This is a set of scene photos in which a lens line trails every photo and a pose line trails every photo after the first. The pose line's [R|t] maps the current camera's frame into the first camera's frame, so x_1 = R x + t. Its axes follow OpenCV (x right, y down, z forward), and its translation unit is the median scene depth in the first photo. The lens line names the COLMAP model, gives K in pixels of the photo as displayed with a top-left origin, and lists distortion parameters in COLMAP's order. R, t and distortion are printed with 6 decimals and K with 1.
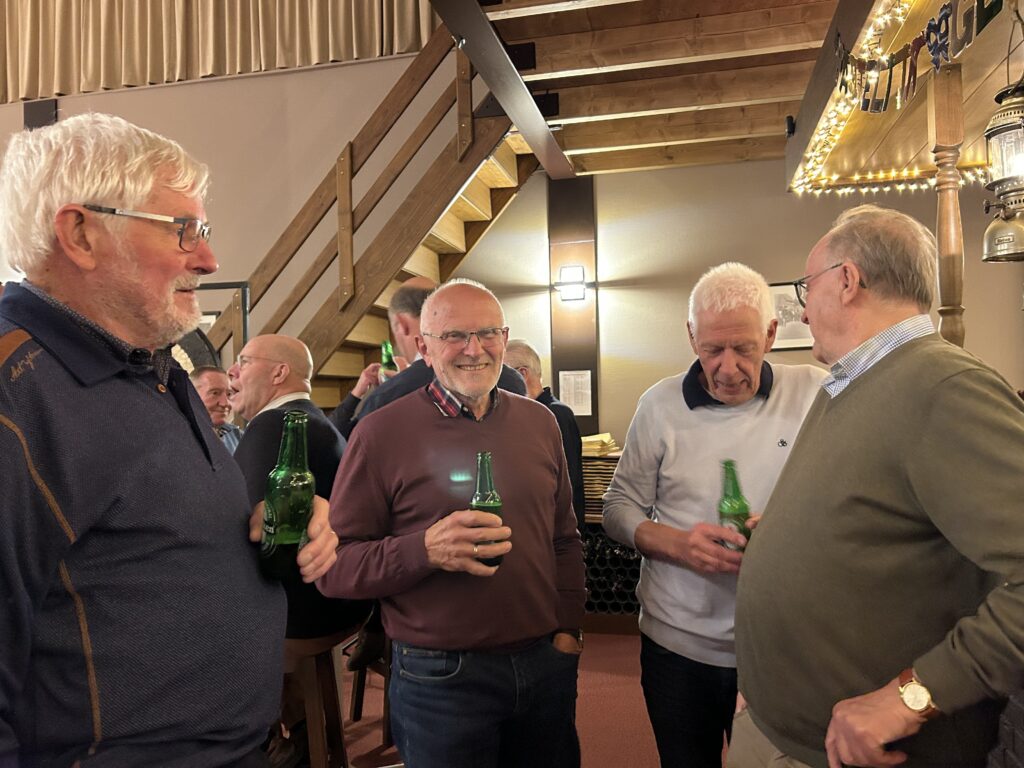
lens RADIAL K [[764.0, 0, 514.6], [0, 764.0, 392.9], [0, 0, 1]] dist [0.044612, -0.041653]
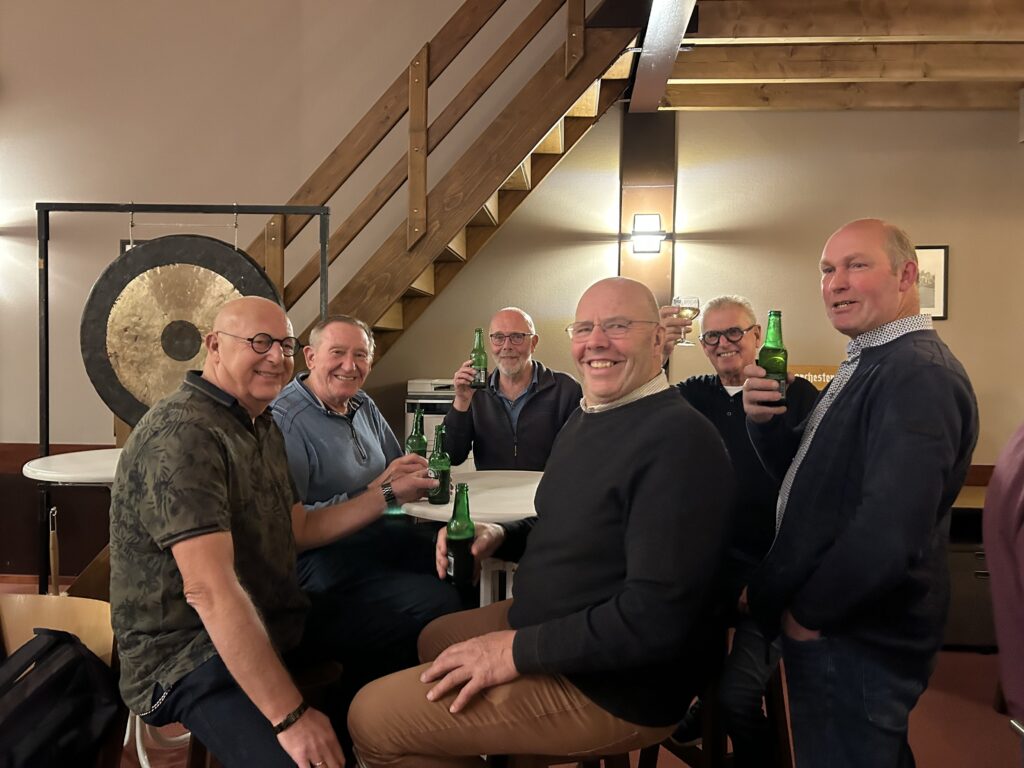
lens RADIAL K [[764.0, 0, 519.9], [0, 764.0, 378.9], [0, 0, 1]] dist [0.044612, -0.041653]
pose [[0.984801, 0.027508, 0.171494, -0.245655], [-0.035188, 0.998502, 0.041908, -0.007817], [-0.170084, -0.047305, 0.984293, 0.162537]]
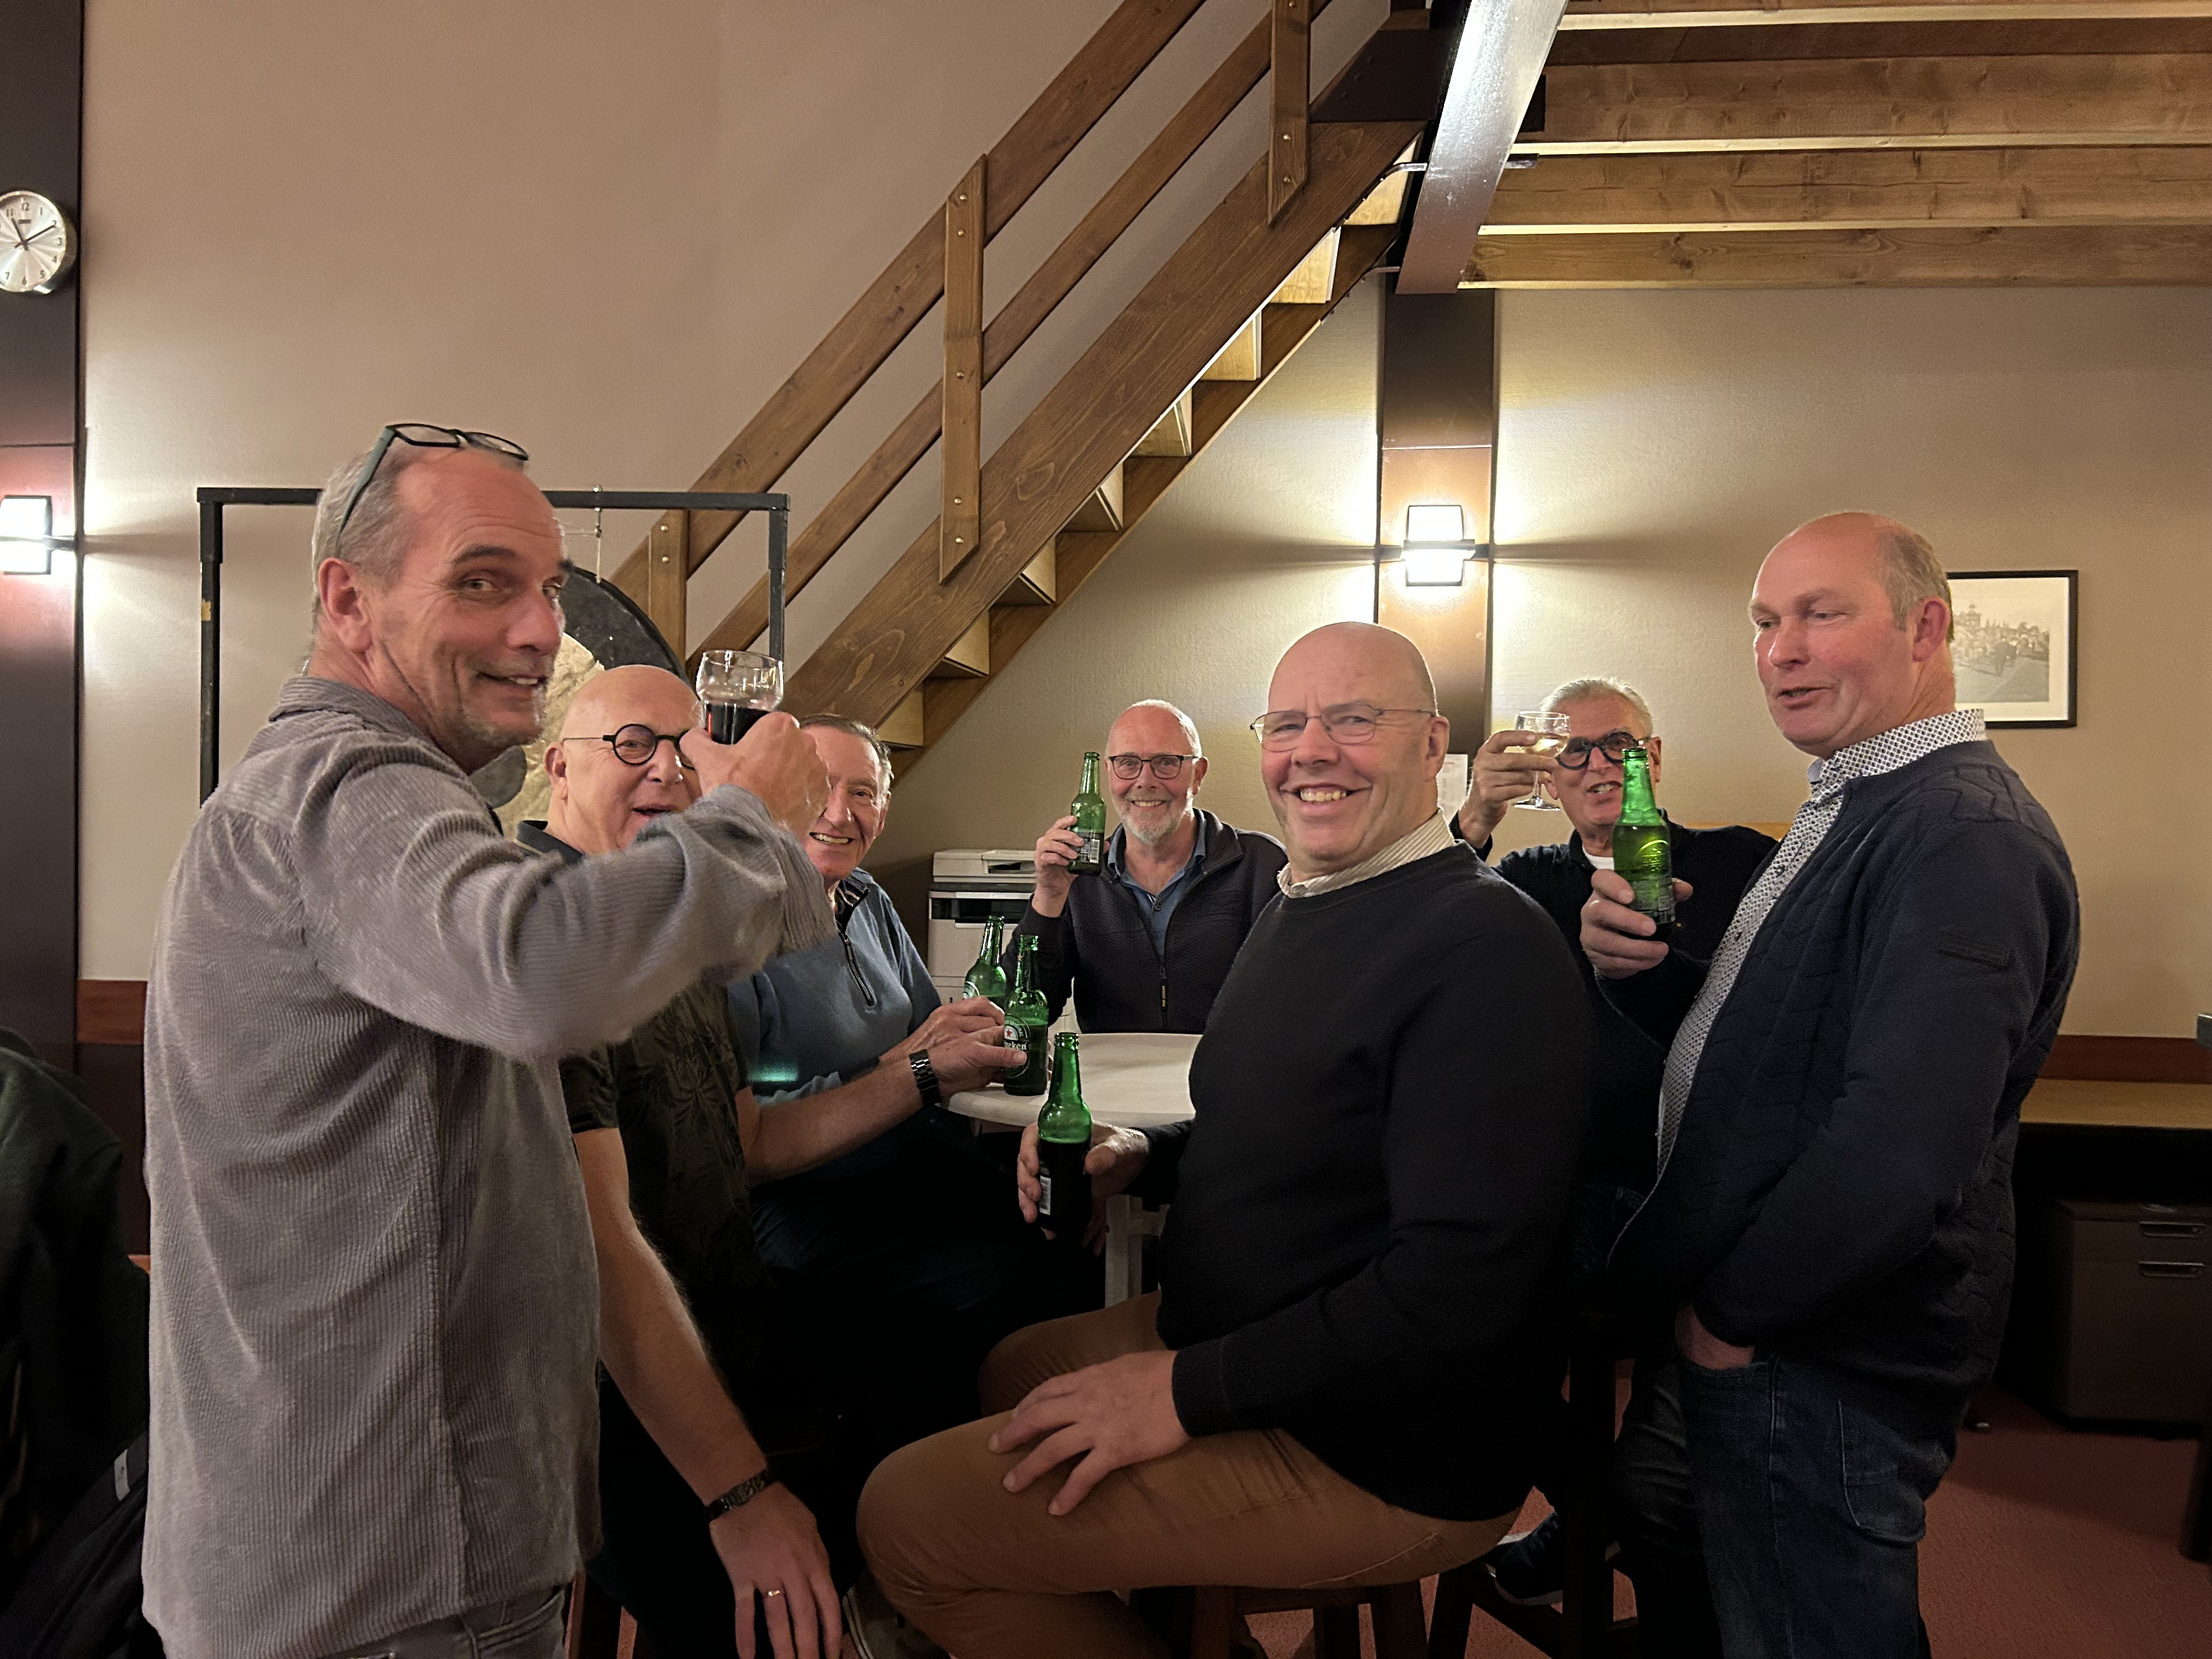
lens RADIAL K [[1650.4, 0, 1104.7], [0, 1650.4, 832.0], [0, 0, 1]] dist [0.044612, -0.041653]
pose [[0.988746, 0.032637, 0.146003, -0.263794], [-0.037097, 0.998921, 0.027927, -0.004413], [-0.144934, -0.033029, 0.988890, 0.132863]]
